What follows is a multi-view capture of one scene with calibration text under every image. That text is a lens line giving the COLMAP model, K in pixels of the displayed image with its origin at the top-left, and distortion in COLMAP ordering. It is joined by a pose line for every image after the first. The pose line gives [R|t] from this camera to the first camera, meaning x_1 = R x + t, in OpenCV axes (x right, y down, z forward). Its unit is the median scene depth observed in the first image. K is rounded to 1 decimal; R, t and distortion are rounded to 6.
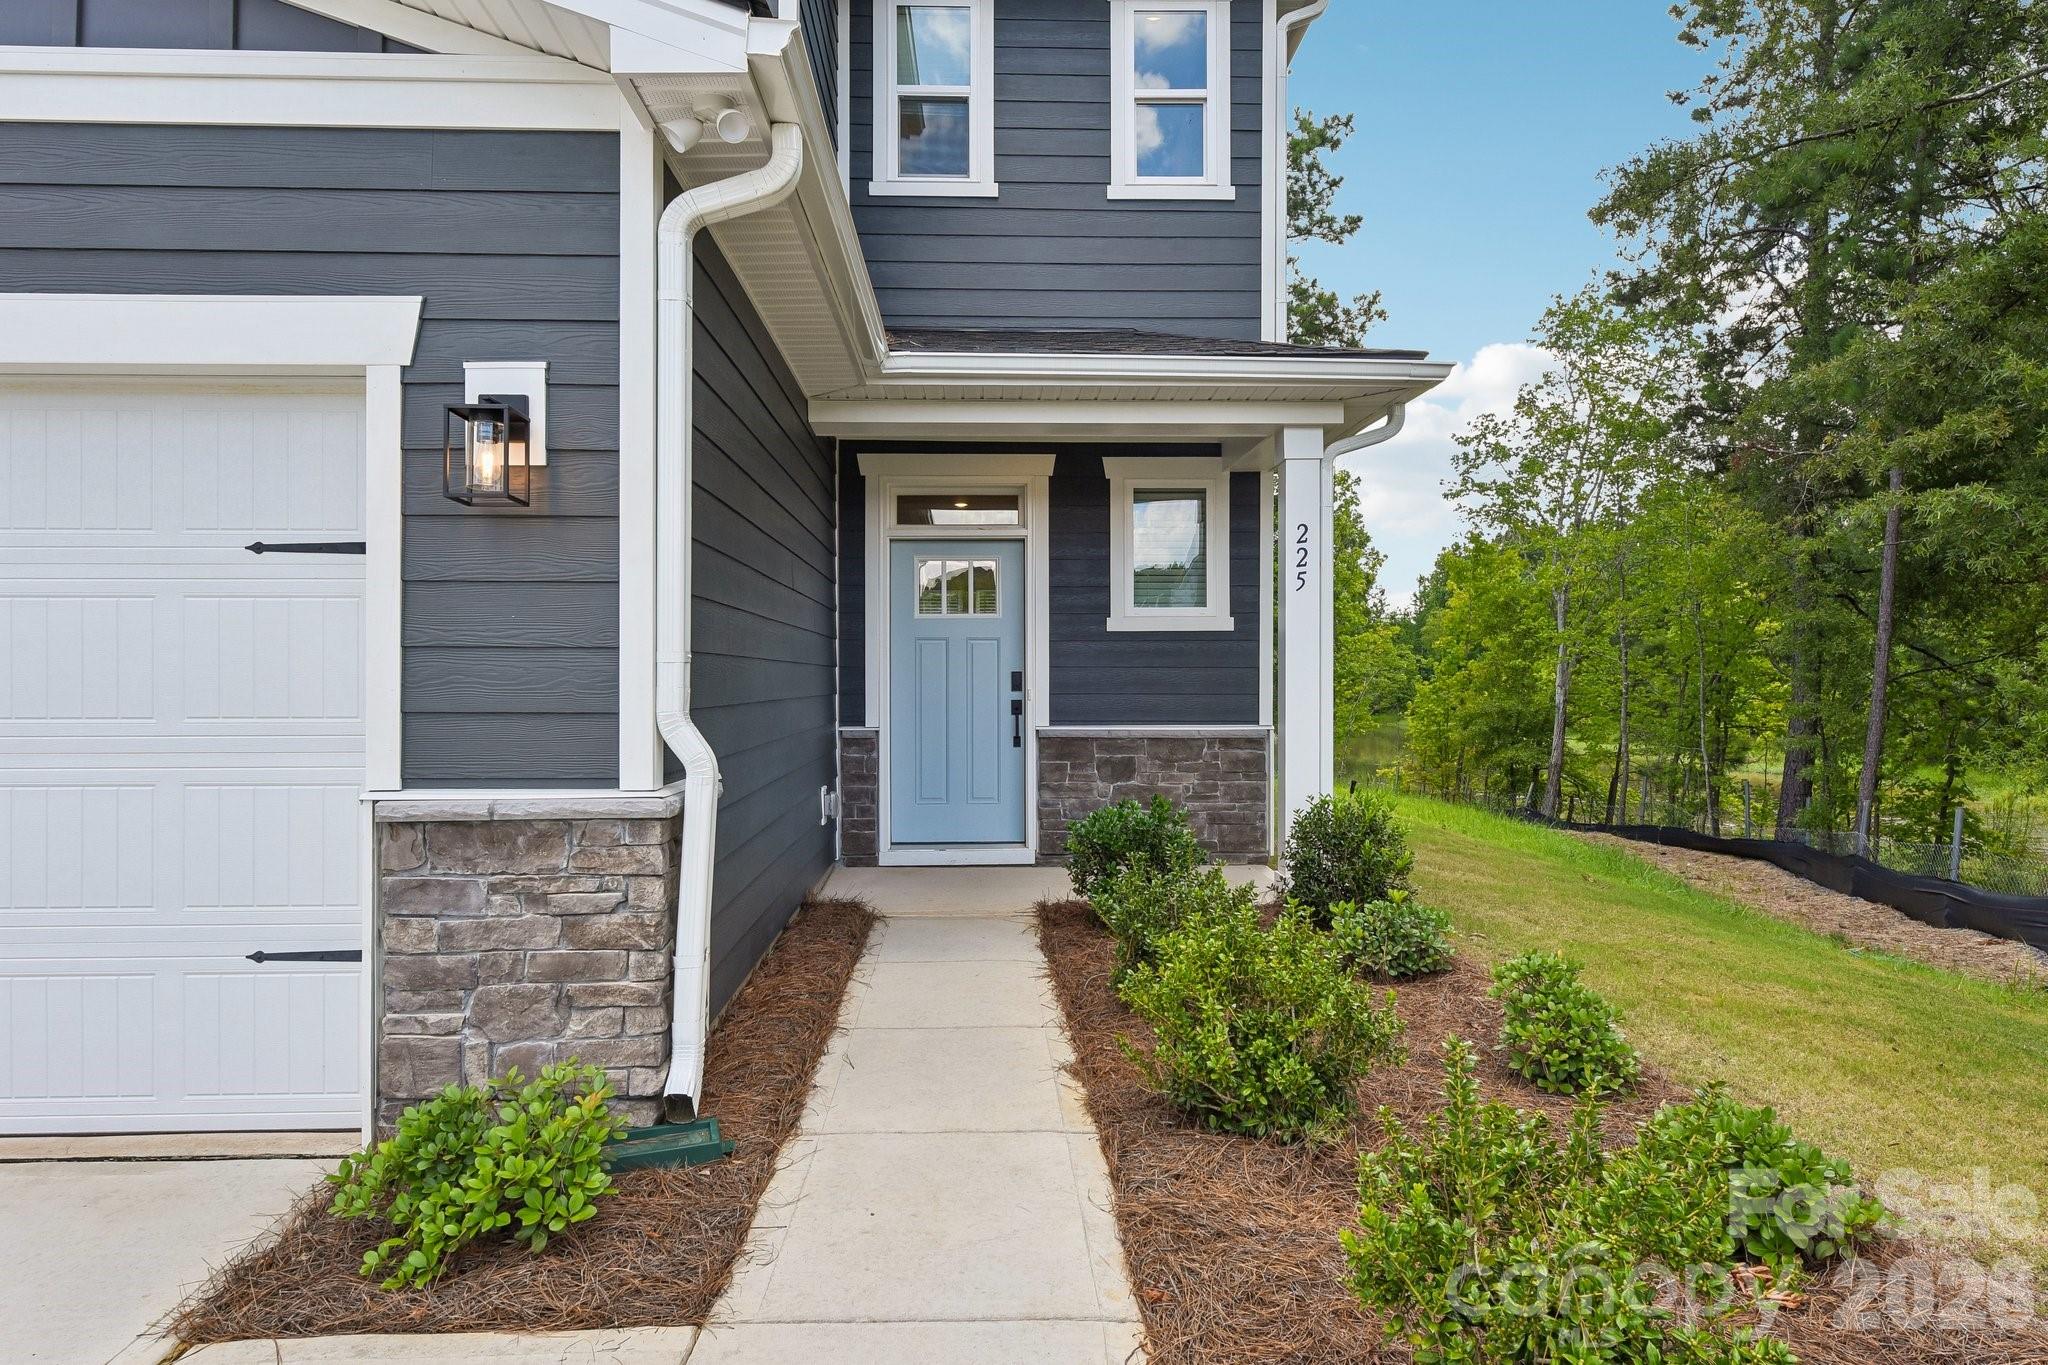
lens RADIAL K [[1257.5, 0, 1022.4], [0, 1257.5, 675.0], [0, 0, 1]] dist [-0.004330, 0.000005]
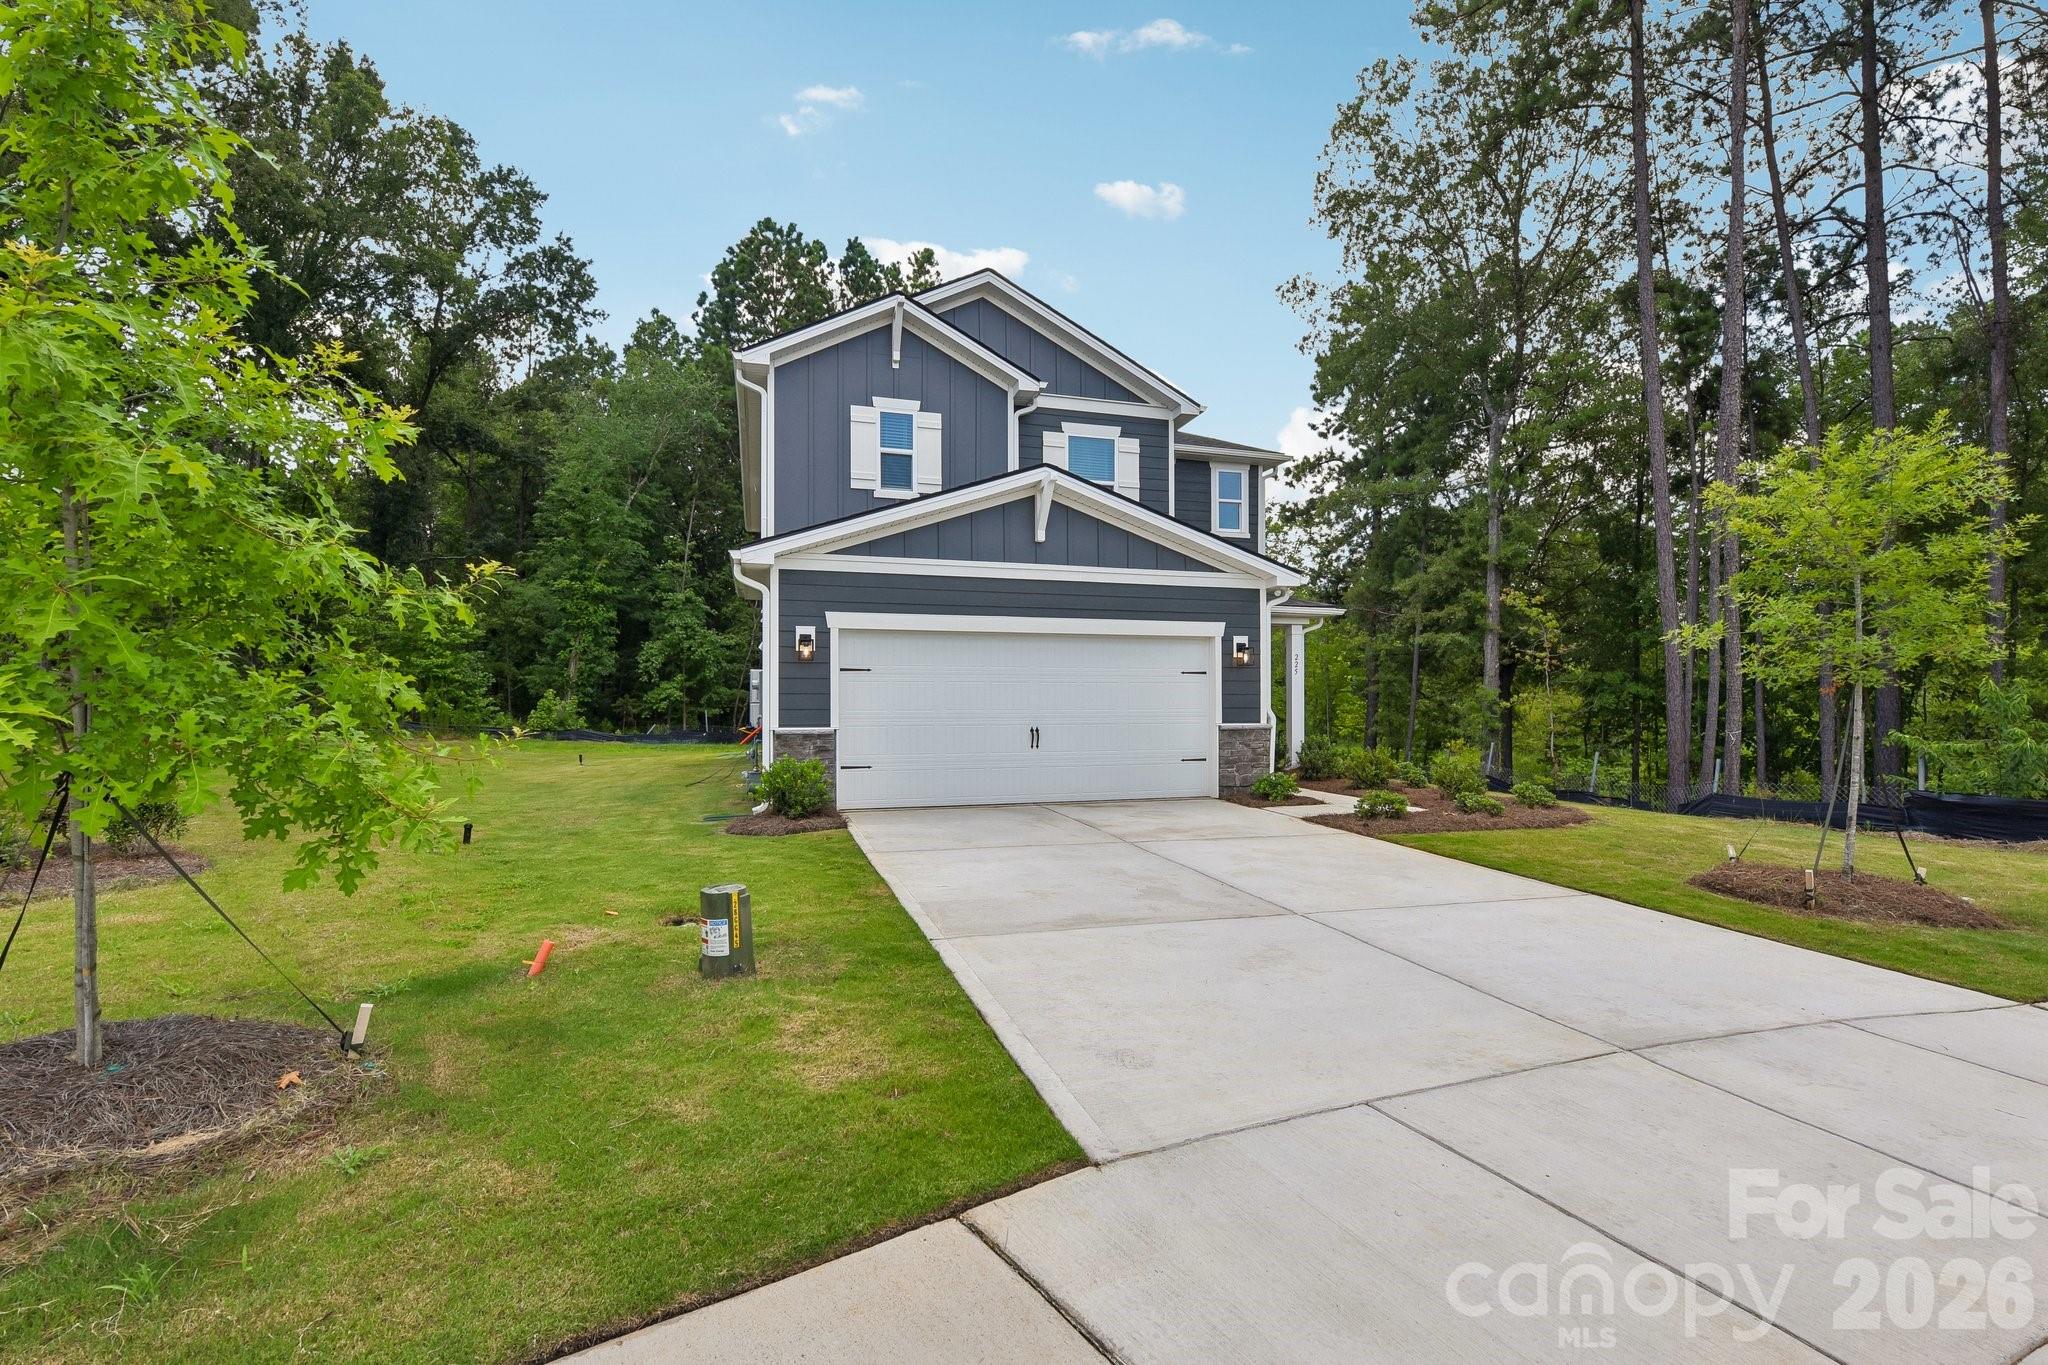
lens RADIAL K [[882.9, 0, 1025.8], [0, 882.9, 707.5], [0, 0, 1]] dist [-0.000351, -0.000112]
pose [[0.969451, -0.002846, 0.245269, -2.049371], [0.001548, 0.999984, 0.005484, 0.009592], [-0.245281, -0.004937, 0.969440, -2.110172]]
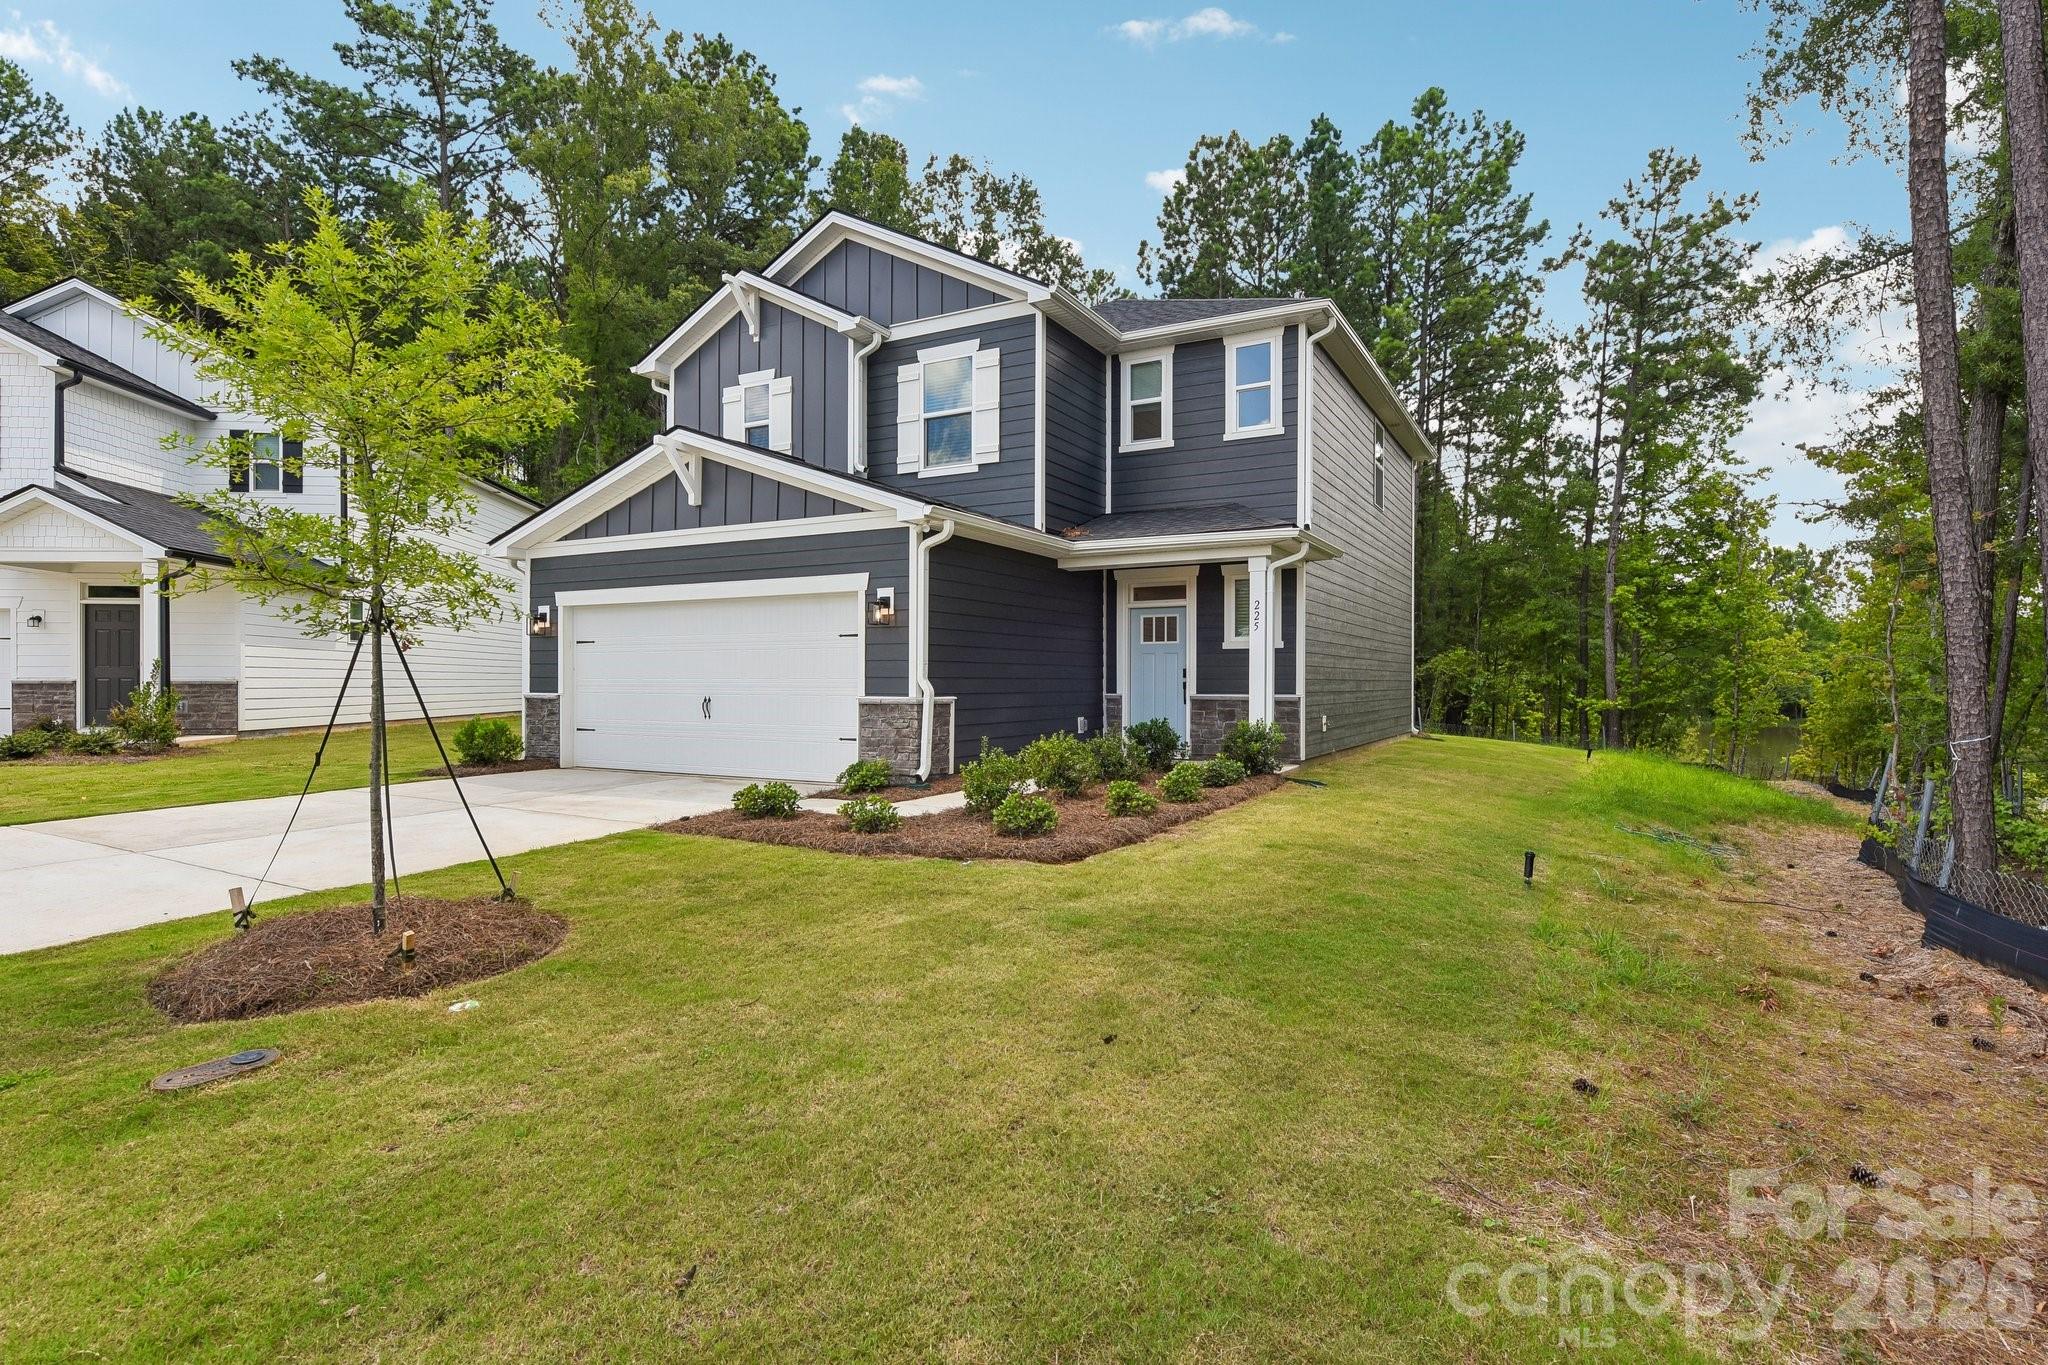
lens RADIAL K [[1029.7, 0, 1024.0], [0, 1029.7, 682.5], [0, 0, 1]] dist [0.002065, 0.000277]
pose [[0.854519, 0.002777, -0.519413, 1.625596], [-0.000524, 0.999990, 0.004484, 0.032157], [0.519421, -0.003559, 0.854511, -1.522413]]
